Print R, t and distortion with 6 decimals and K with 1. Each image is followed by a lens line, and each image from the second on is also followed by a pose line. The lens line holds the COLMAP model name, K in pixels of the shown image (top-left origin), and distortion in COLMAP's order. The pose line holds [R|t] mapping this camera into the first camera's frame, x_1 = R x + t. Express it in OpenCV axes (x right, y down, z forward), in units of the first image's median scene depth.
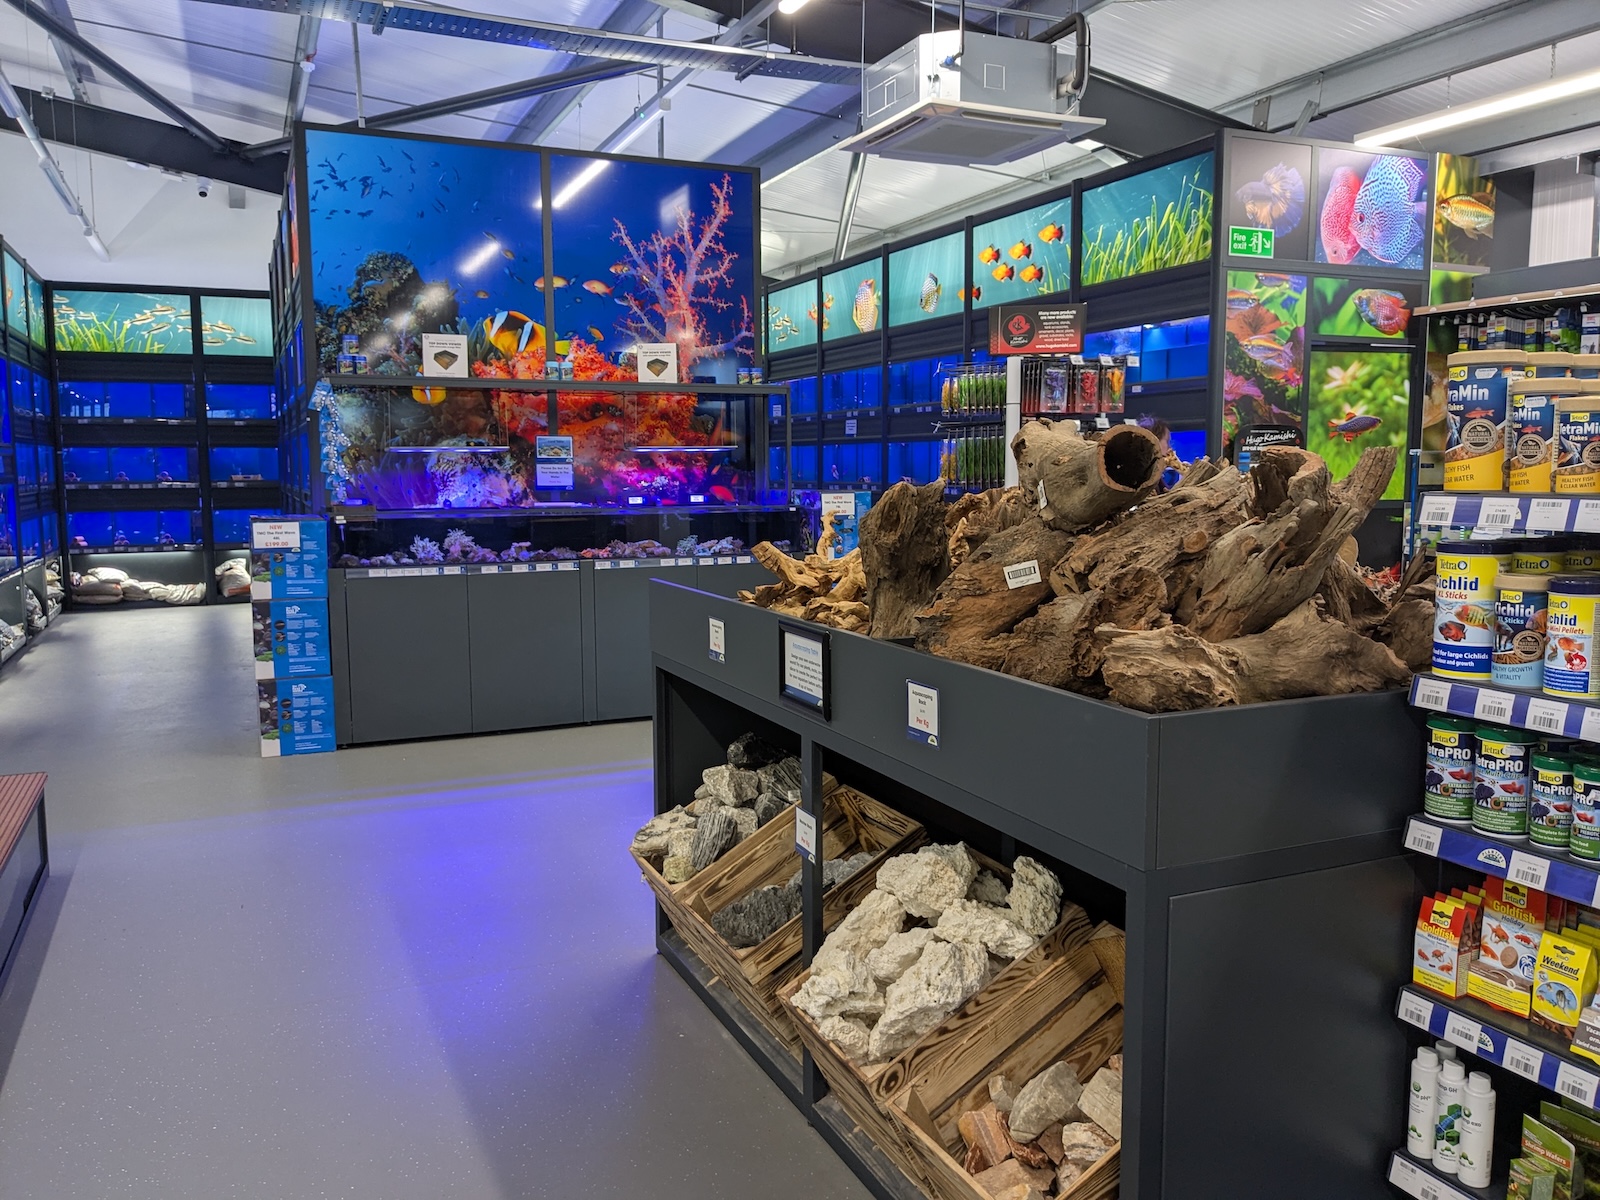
lens RADIAL K [[1267.6, 0, 804.9], [0, 1267.6, 605.2], [0, 0, 1]] dist [0.037685, -0.064081]
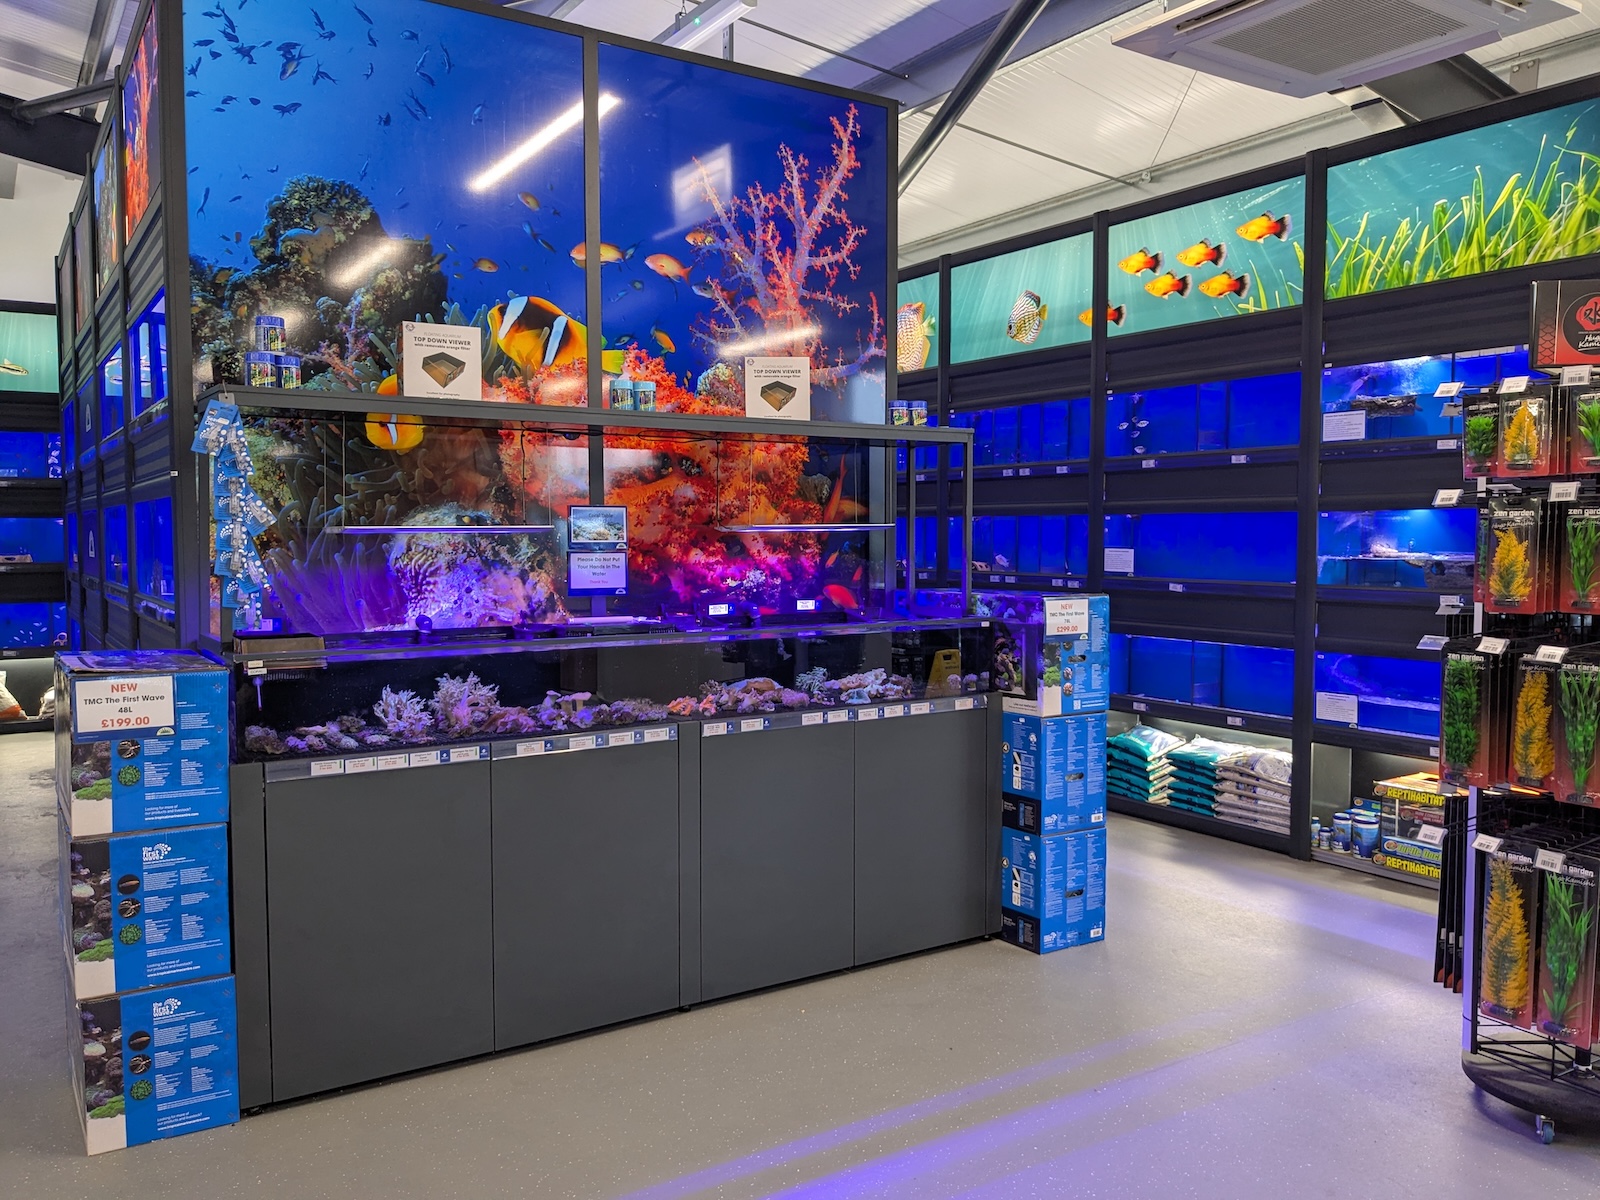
lens RADIAL K [[1267.6, 0, 816.5], [0, 1267.6, 609.8], [0, 0, 1]] dist [0.037685, -0.064081]
pose [[0.986050, -0.006743, 0.166316, -0.189941], [0.015072, 0.998691, -0.048872, -0.051690], [-0.165768, 0.050697, 0.984861, 0.381299]]
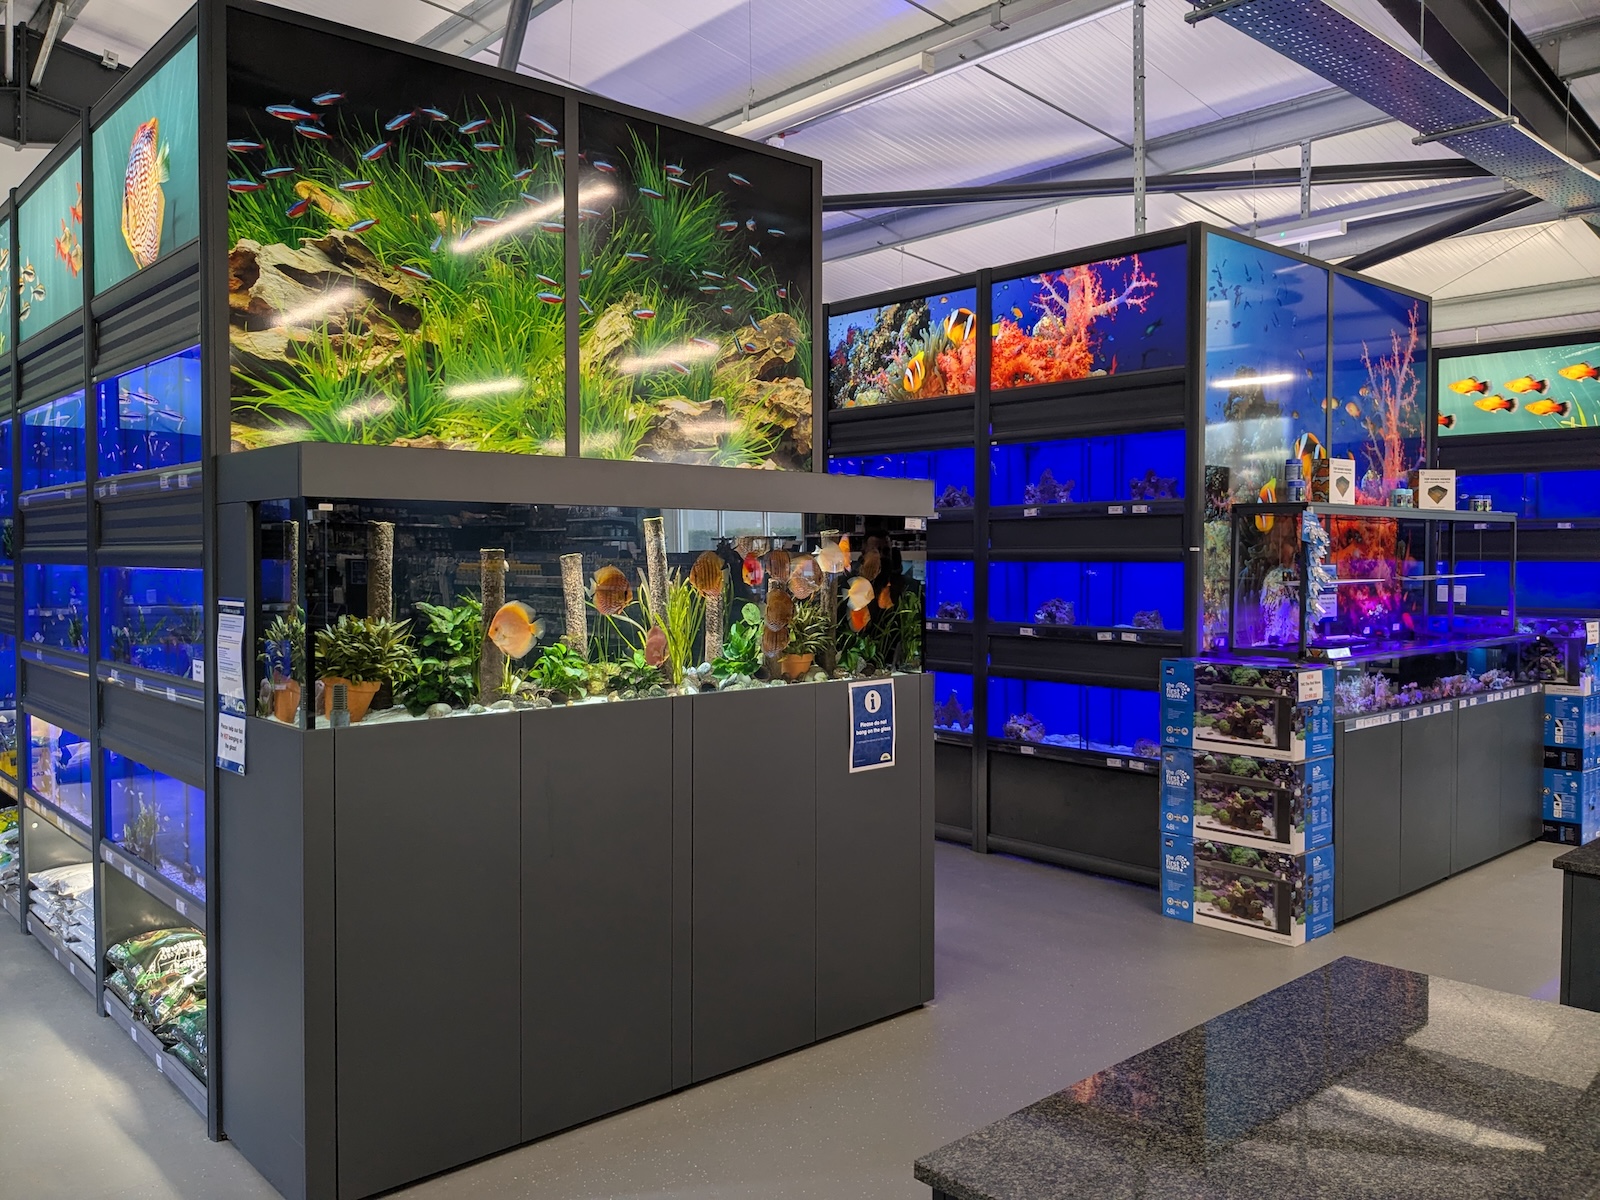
lens RADIAL K [[1267.6, 0, 798.8], [0, 1267.6, 588.7], [0, 0, 1]] dist [0.037685, -0.064081]
pose [[0.951251, -0.004623, 0.308384, -0.832256], [0.030542, 0.996385, -0.079276, -0.051462], [-0.306903, 0.084830, 0.947953, 0.225048]]
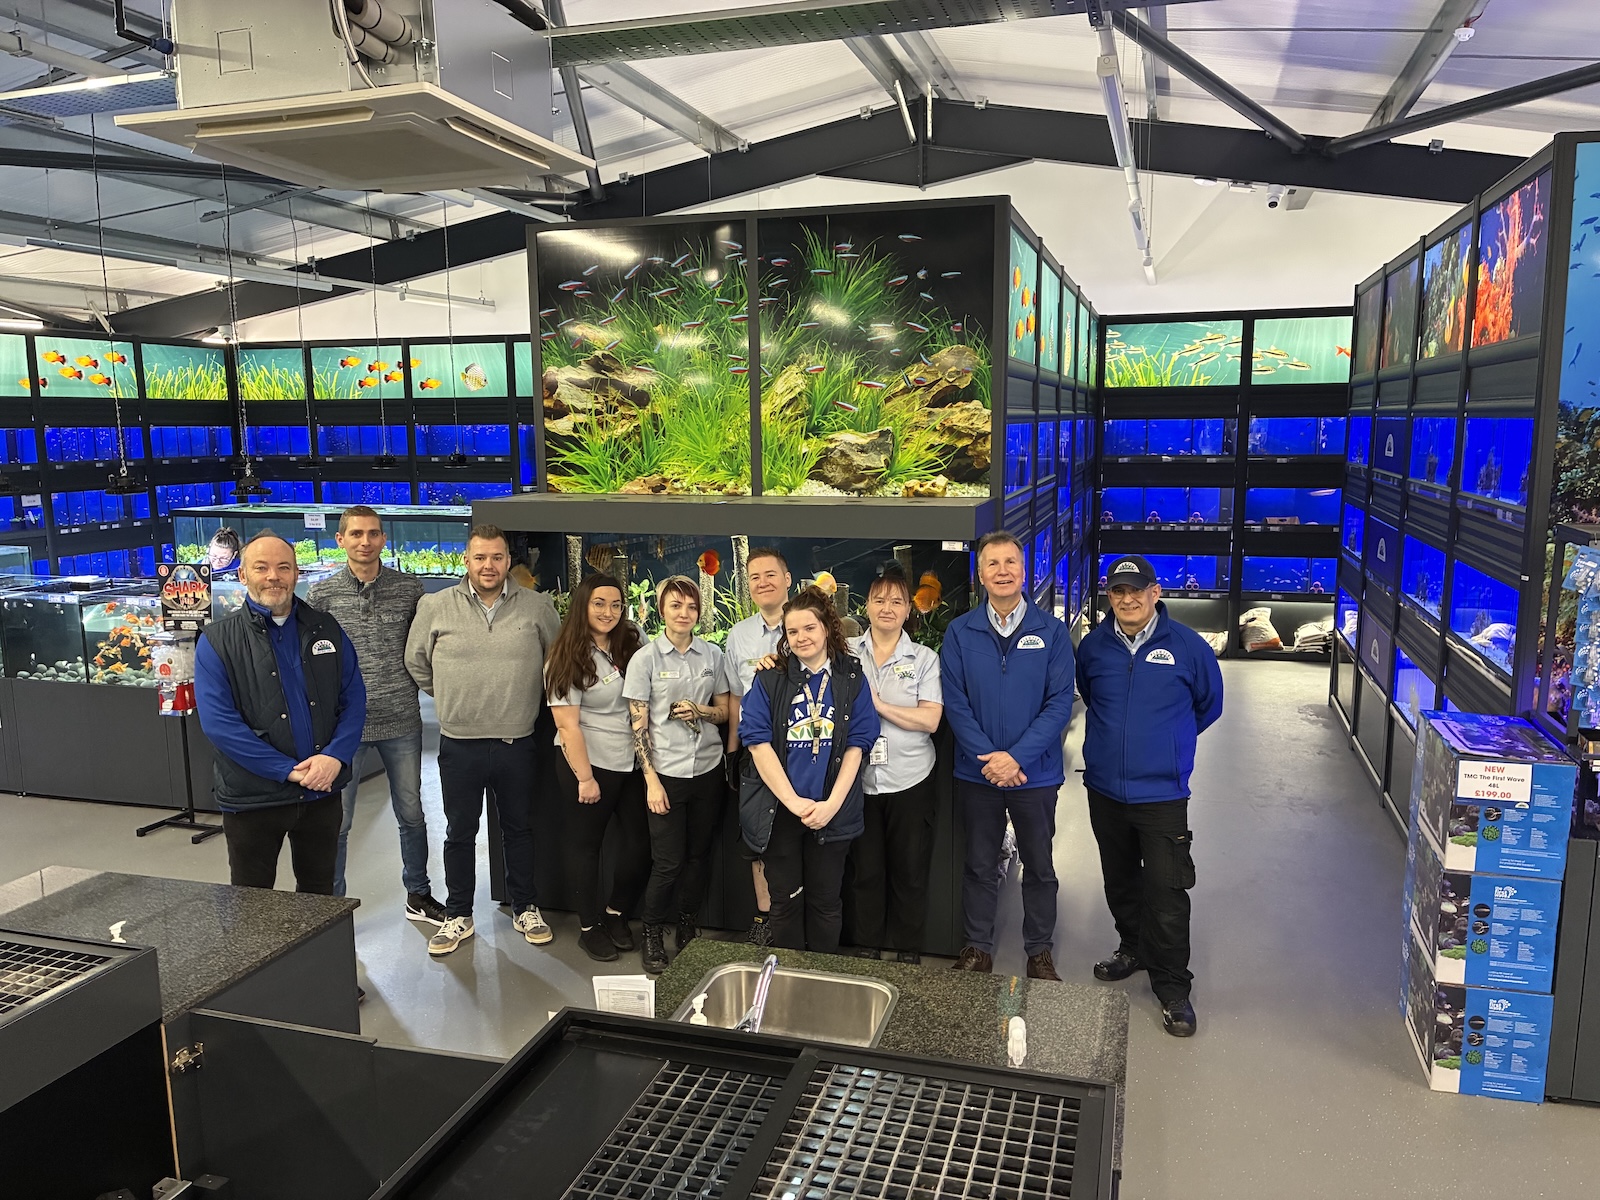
lens RADIAL K [[1219.7, 0, 806.4], [0, 1219.7, 614.8], [0, 0, 1]] dist [0.035009, -0.039970]
pose [[0.757064, 0.097675, -0.645998, -0.230039], [-0.064751, 0.995111, 0.074577, -0.135271], [0.650124, -0.014631, 0.759687, 0.231814]]
